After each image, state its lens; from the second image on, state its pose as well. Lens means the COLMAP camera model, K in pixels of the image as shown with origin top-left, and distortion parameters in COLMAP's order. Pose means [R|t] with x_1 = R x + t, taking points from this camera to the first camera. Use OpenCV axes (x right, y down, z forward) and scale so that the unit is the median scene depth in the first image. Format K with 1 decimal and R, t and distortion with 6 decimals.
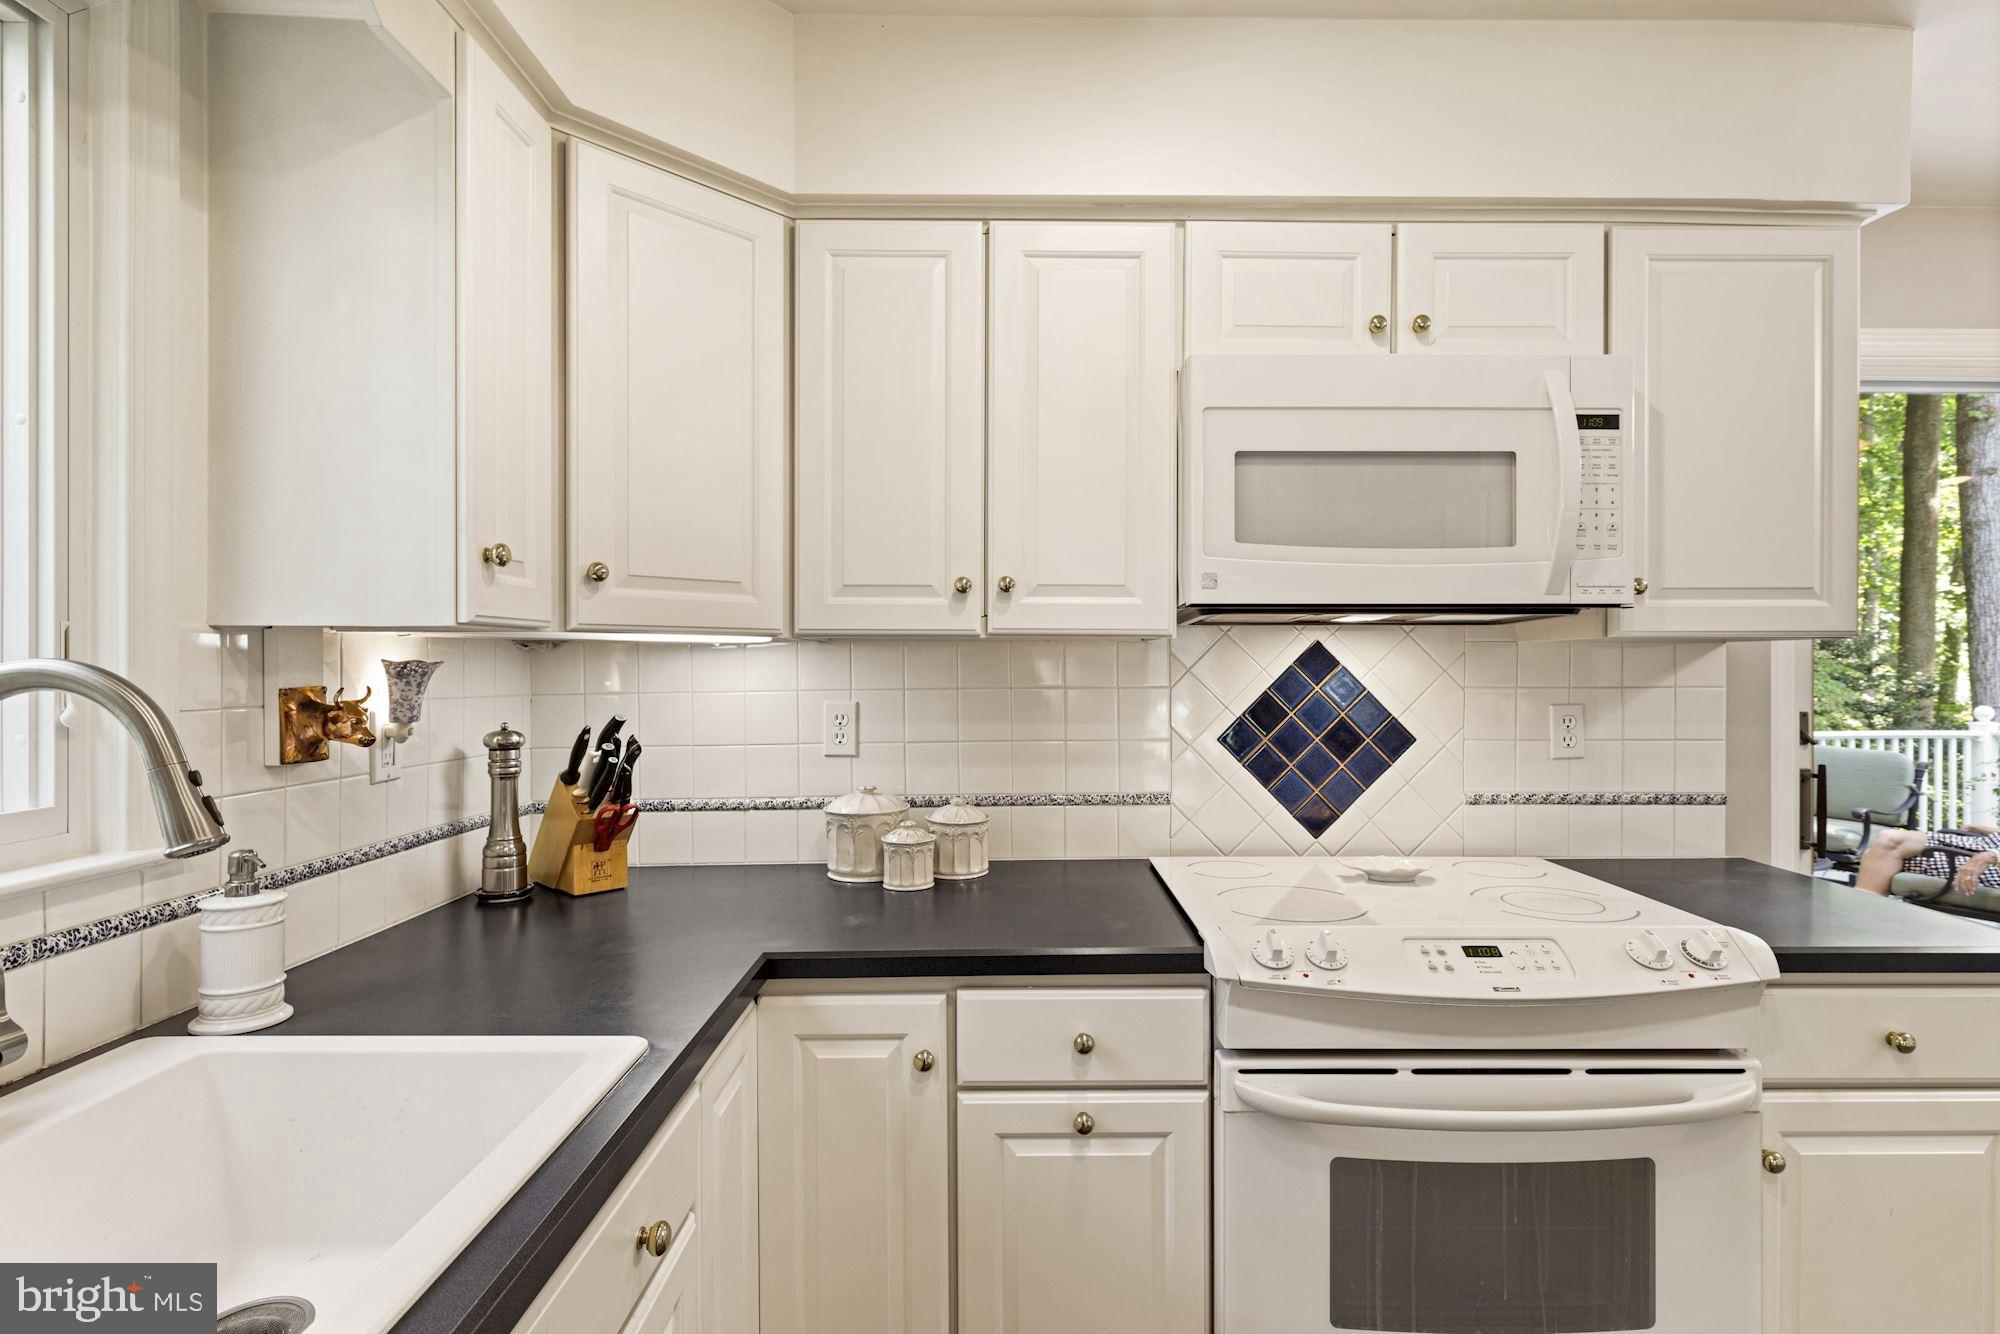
lens RADIAL K [[992.0, 0, 1014.5], [0, 992.0, 660.0], [0, 0, 1]] dist [0.000774, 0.000335]
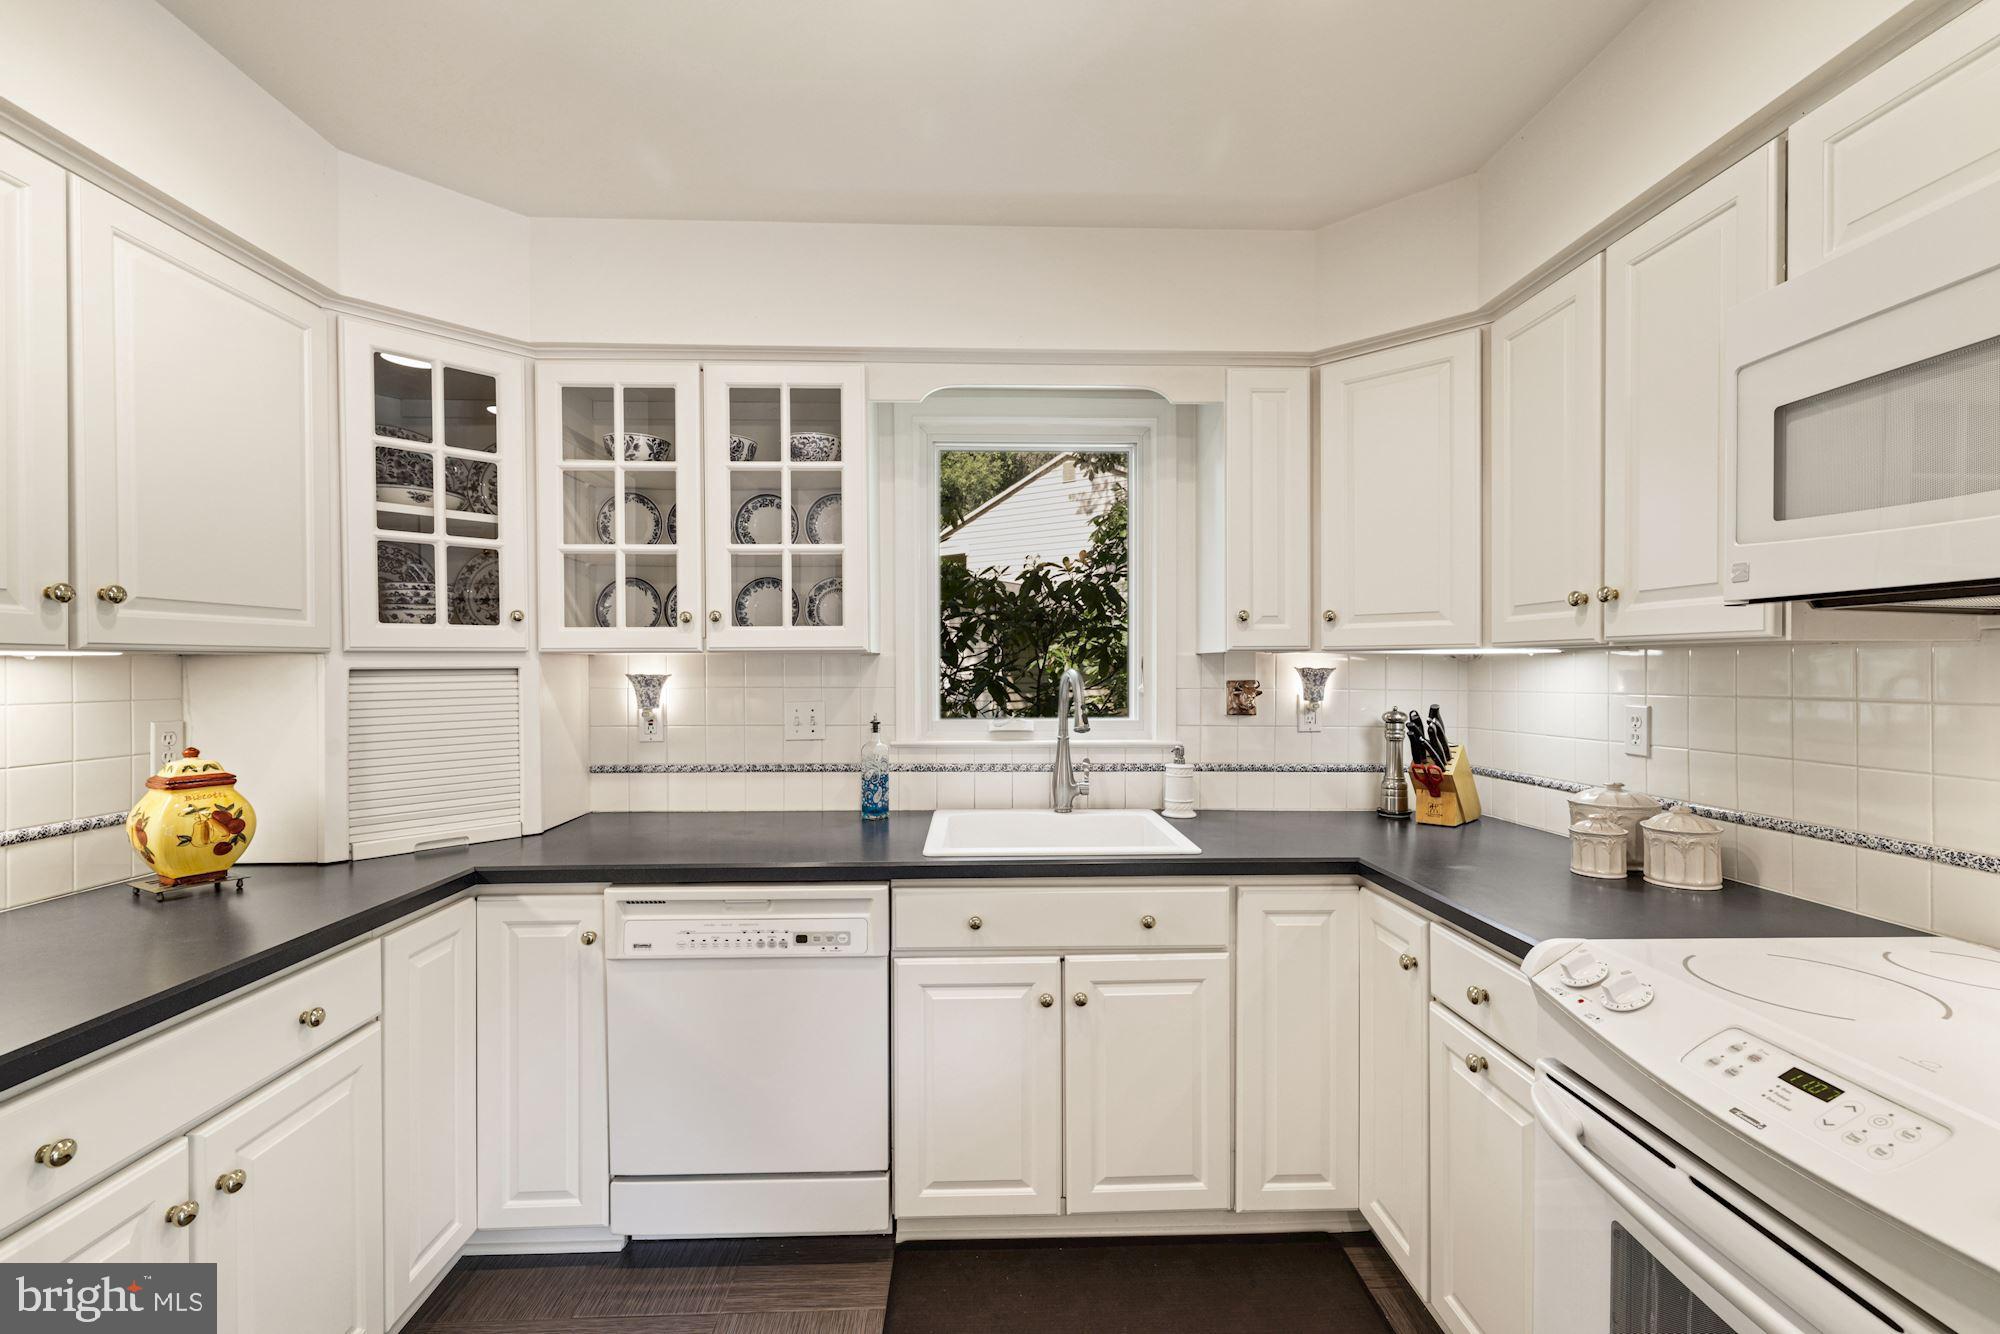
lens RADIAL K [[849.1, 0, 1003.9], [0, 849.1, 670.1], [0, 0, 1]] dist [0.009741, -0.001198]
pose [[0.020723, 0.000134, -0.999785, 0.747422], [0.001965, 0.999998, 0.000175, 0.002087], [0.999783, -0.001969, 0.020723, 0.298749]]
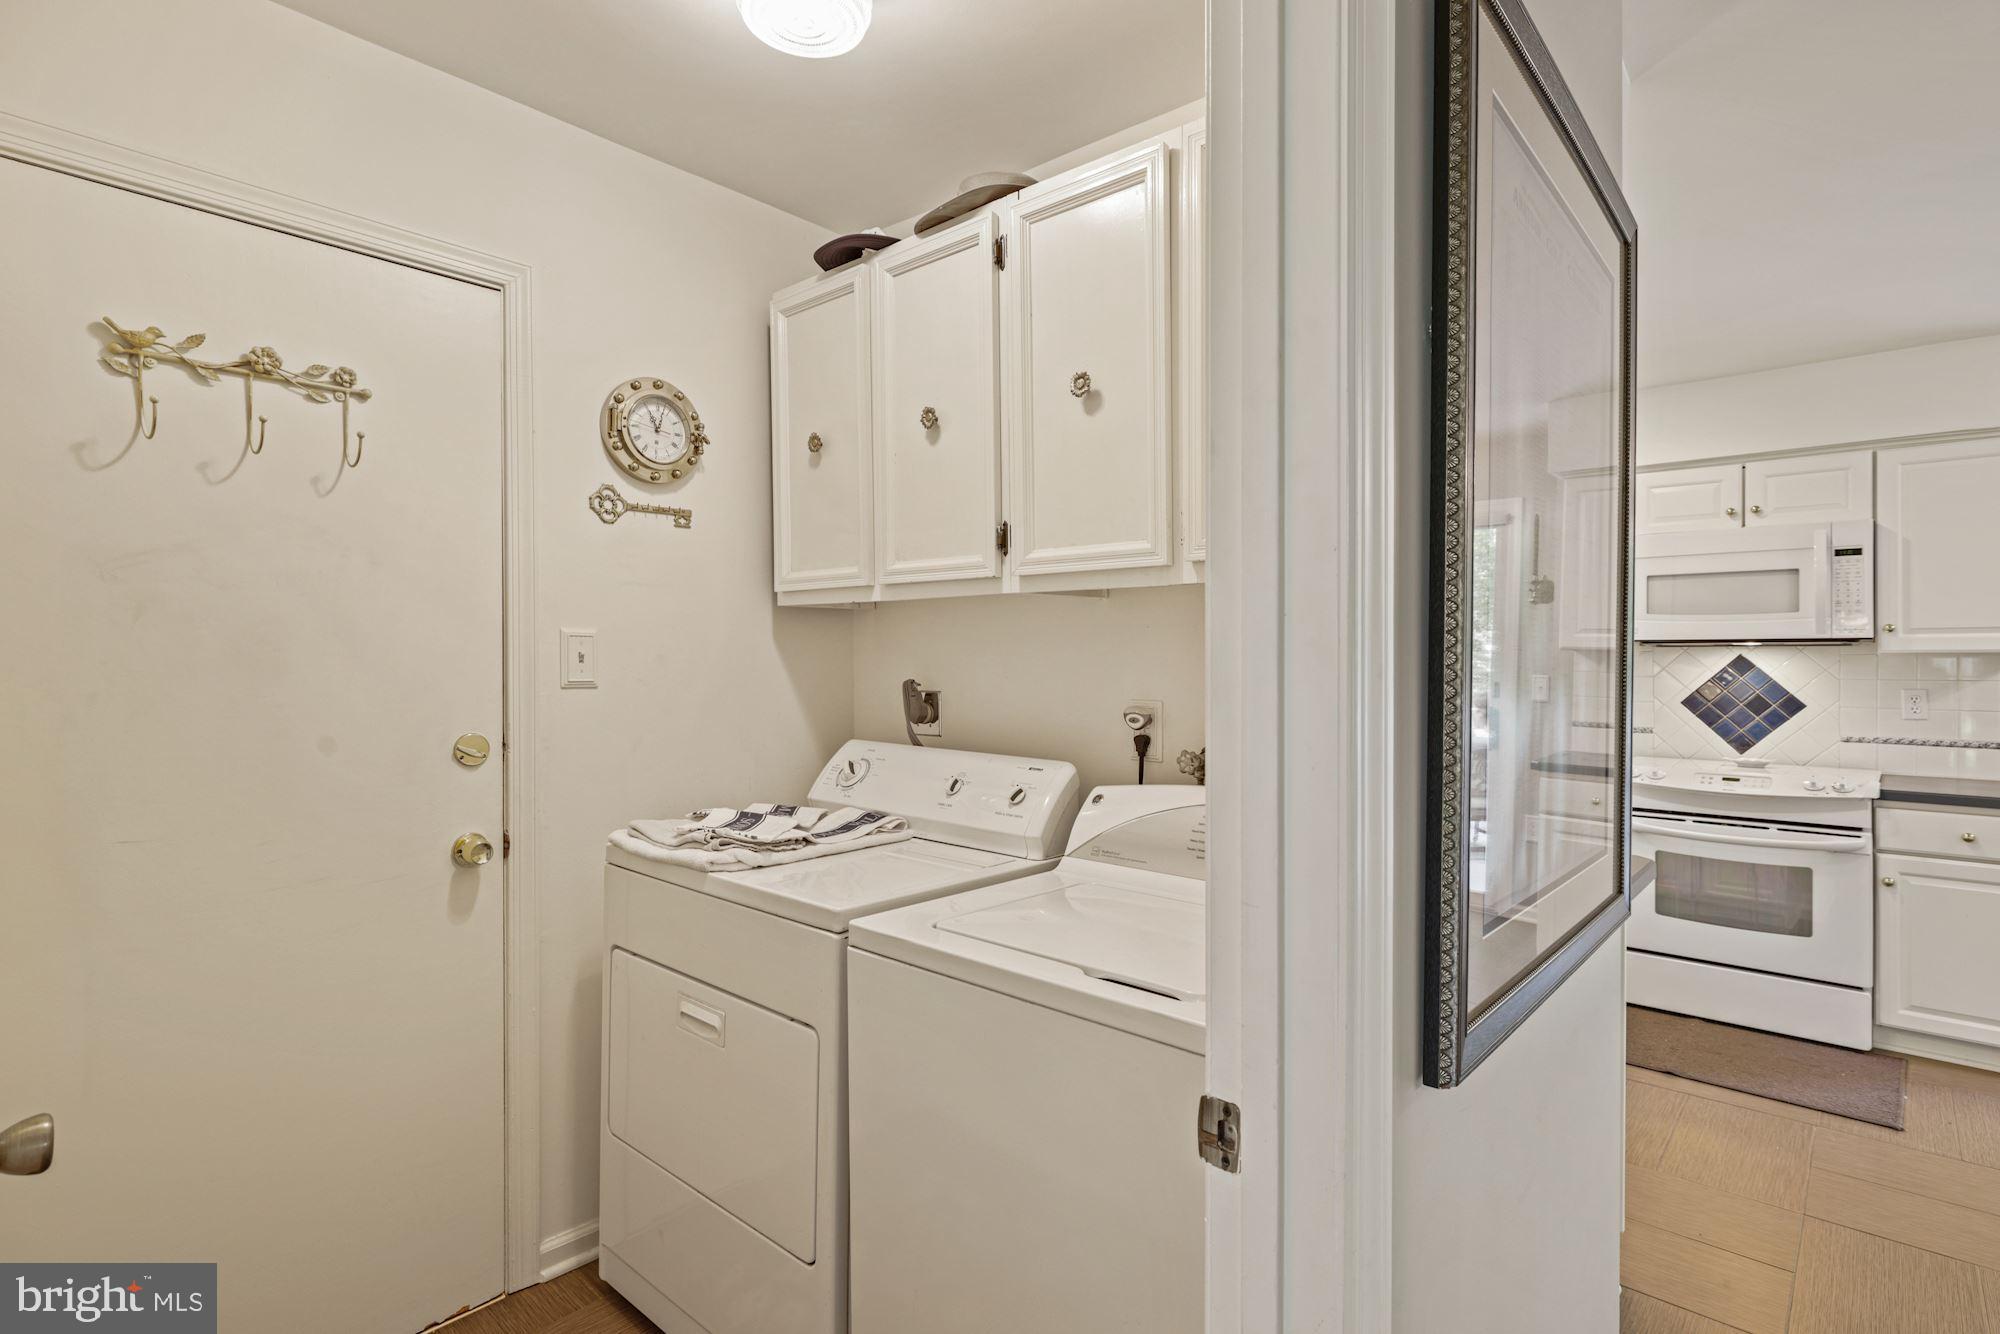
lens RADIAL K [[992.0, 0, 1012.3], [0, 992.0, 657.0], [0, 0, 1]] dist [0.000774, 0.000335]
pose [[0.736809, 0.000517, -0.676101, 0.581244], [-0.007376, 0.999946, -0.007273, 0.011282], [0.676061, 0.010346, 0.736773, -1.461180]]
